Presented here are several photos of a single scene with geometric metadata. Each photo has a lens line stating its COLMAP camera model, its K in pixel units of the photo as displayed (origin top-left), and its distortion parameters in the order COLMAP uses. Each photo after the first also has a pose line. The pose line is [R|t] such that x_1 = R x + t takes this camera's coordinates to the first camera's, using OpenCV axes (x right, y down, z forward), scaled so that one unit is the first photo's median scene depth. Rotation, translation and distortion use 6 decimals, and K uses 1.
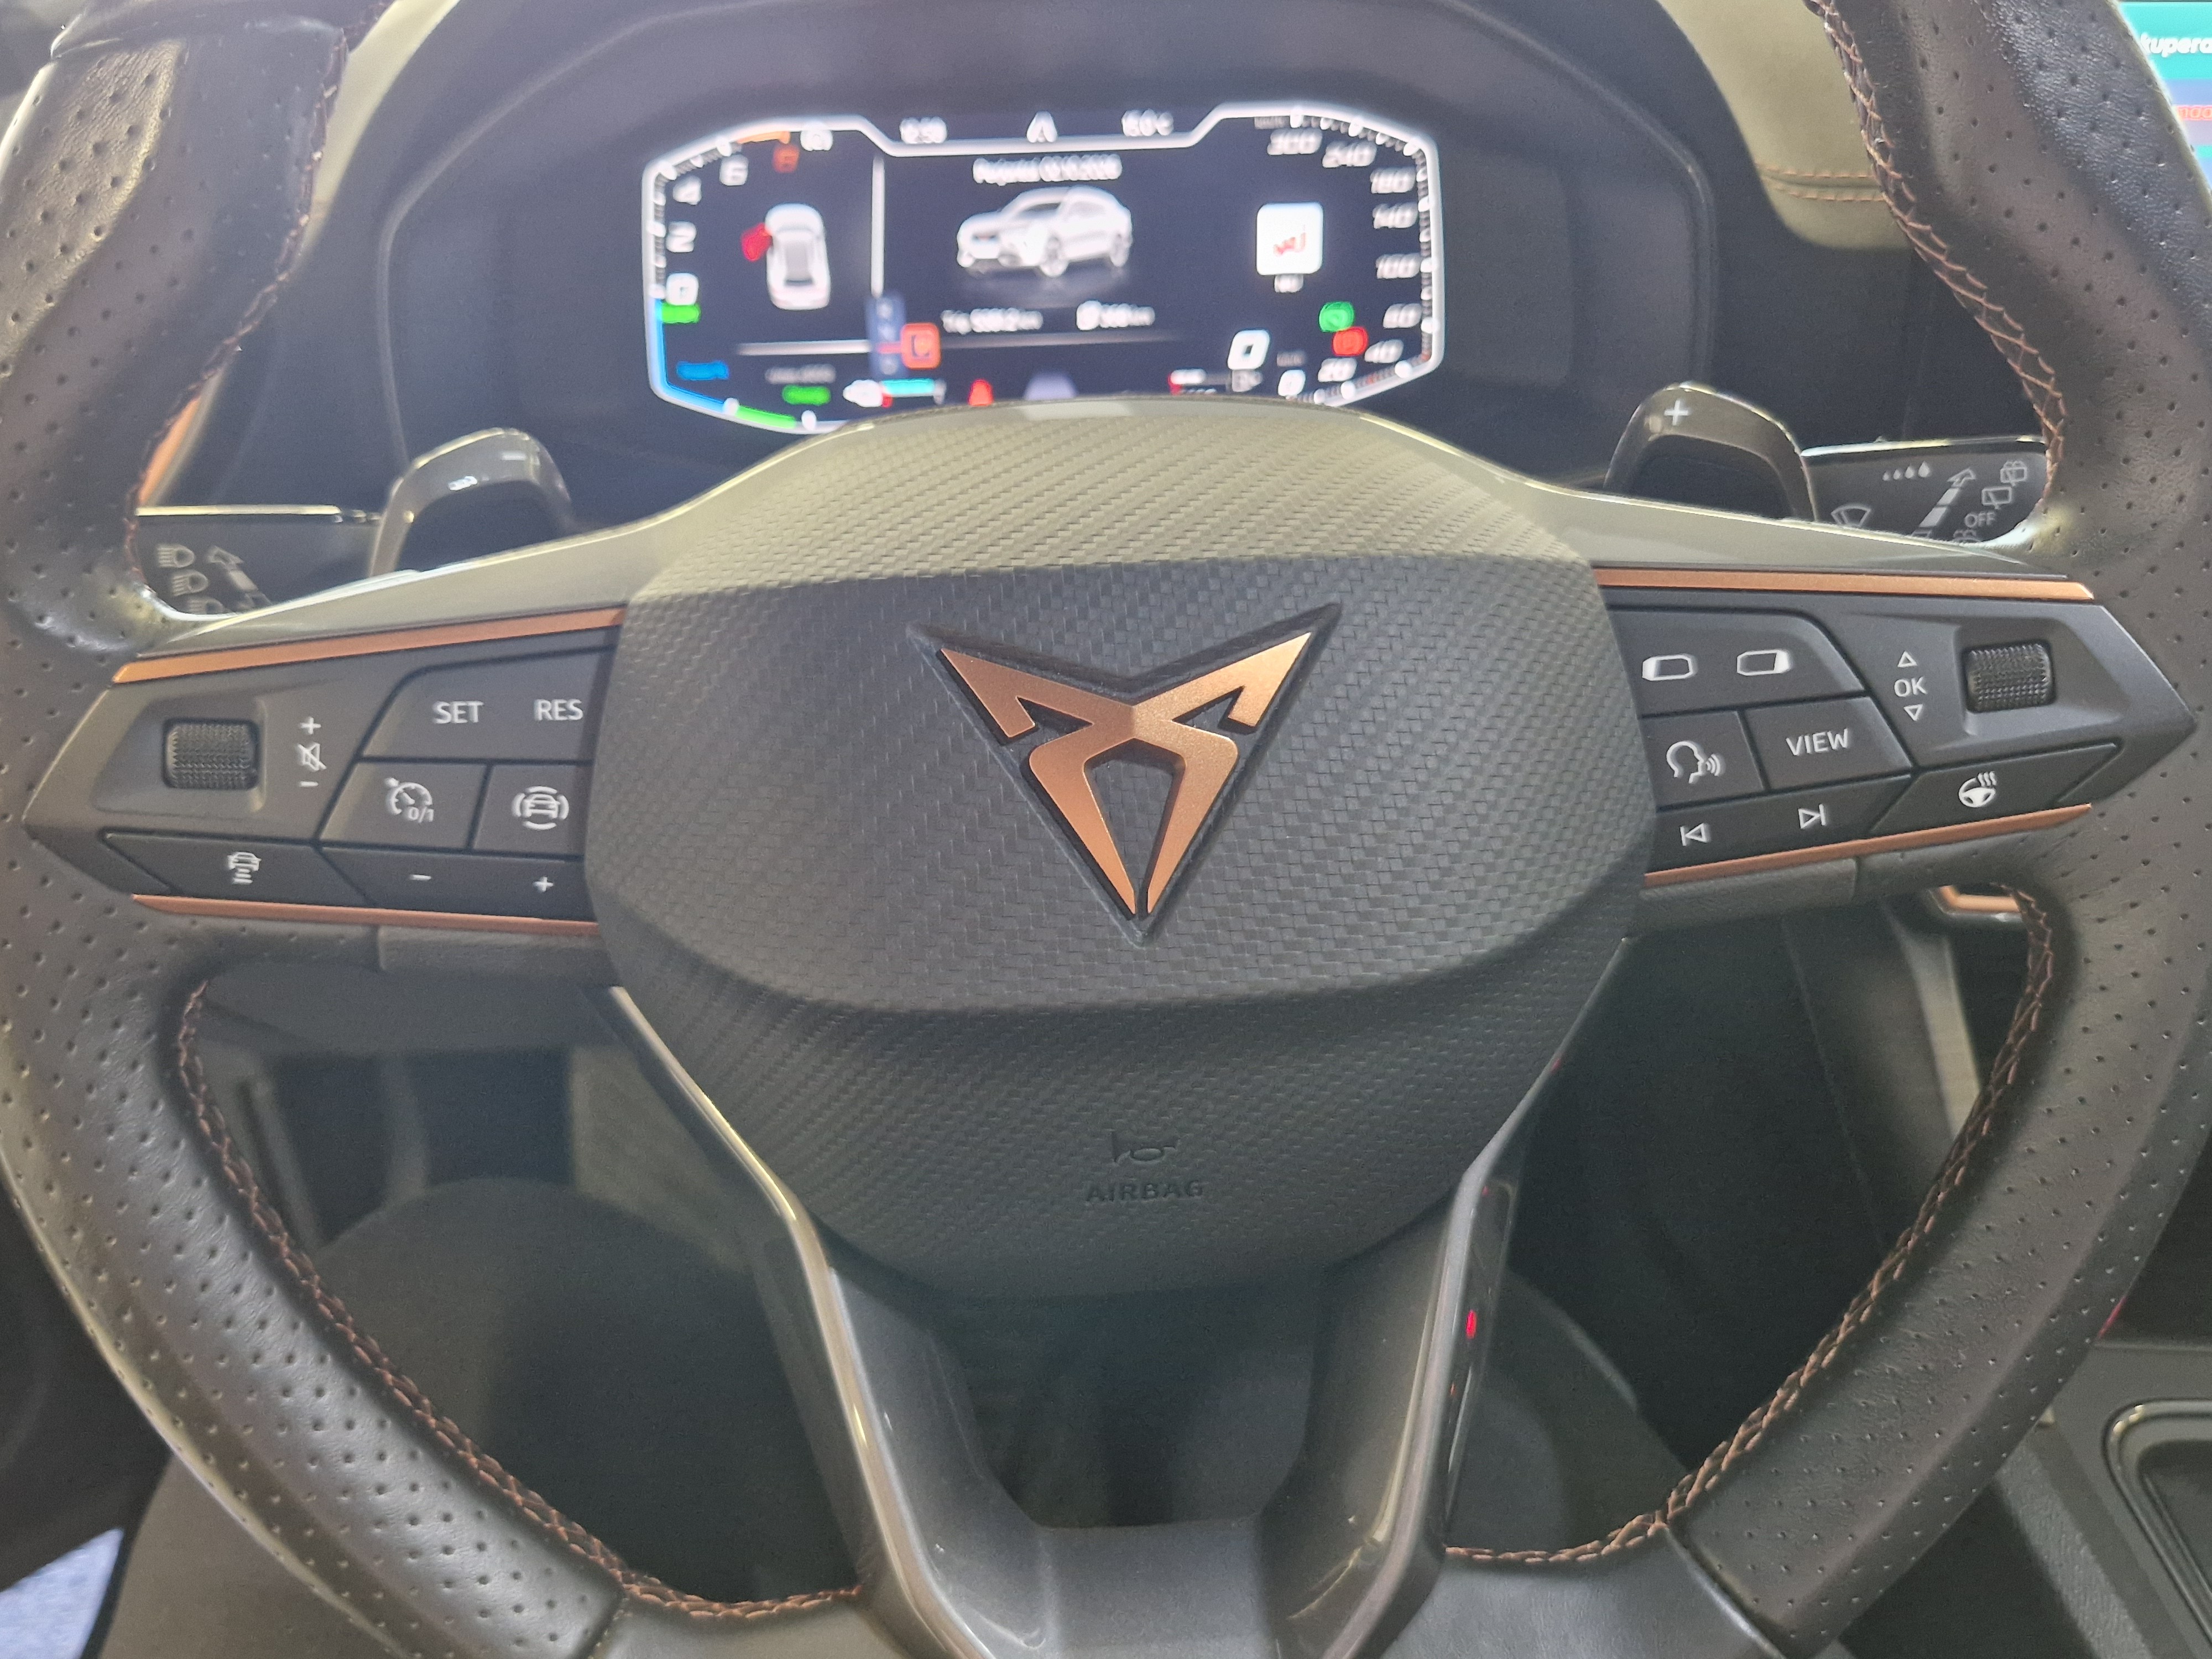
lens RADIAL K [[1841.8, 0, 1104.1], [0, 1841.8, 836.7], [0, 0, 1]] dist [0.030393, -0.009043]
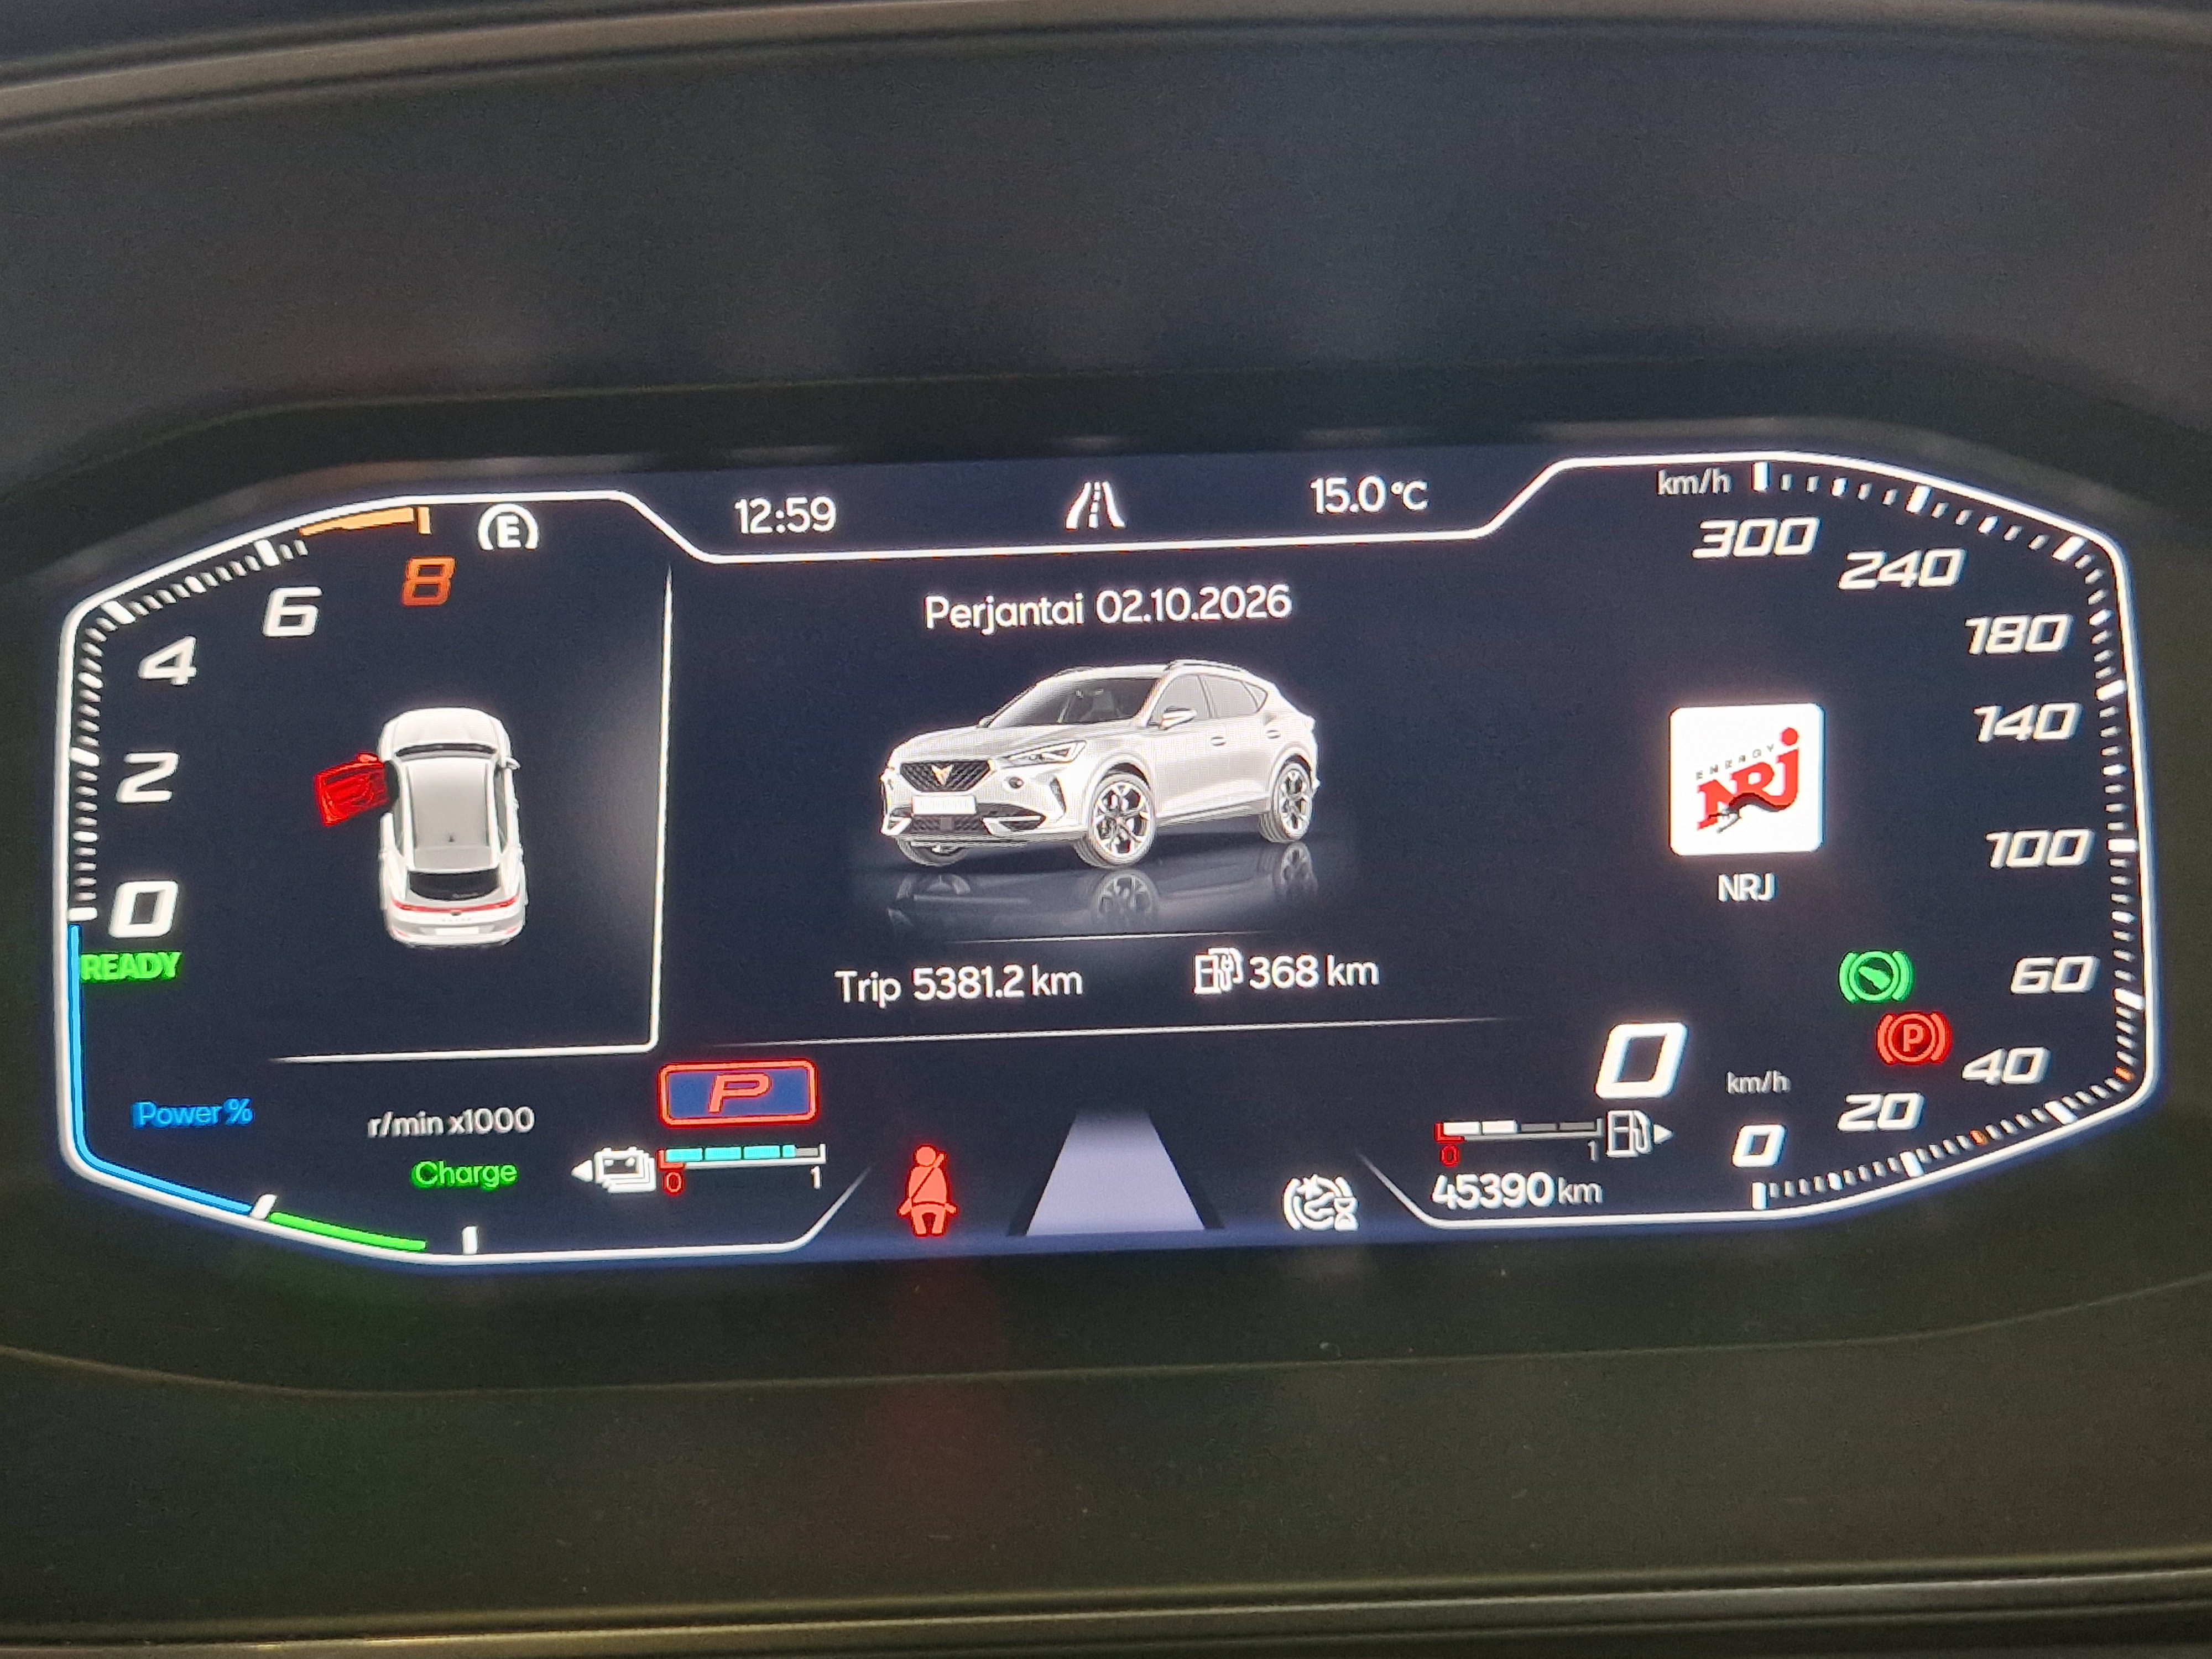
lens RADIAL K [[1841.8, 0, 1098.6], [0, 1841.8, 831.6], [0, 0, 1]] dist [0.030393, -0.009043]
pose [[0.999291, -0.001780, -0.037621, -0.018417], [-0.010602, 0.945190, -0.326348, -0.190309], [0.036140, 0.326515, 0.944501, 0.649646]]
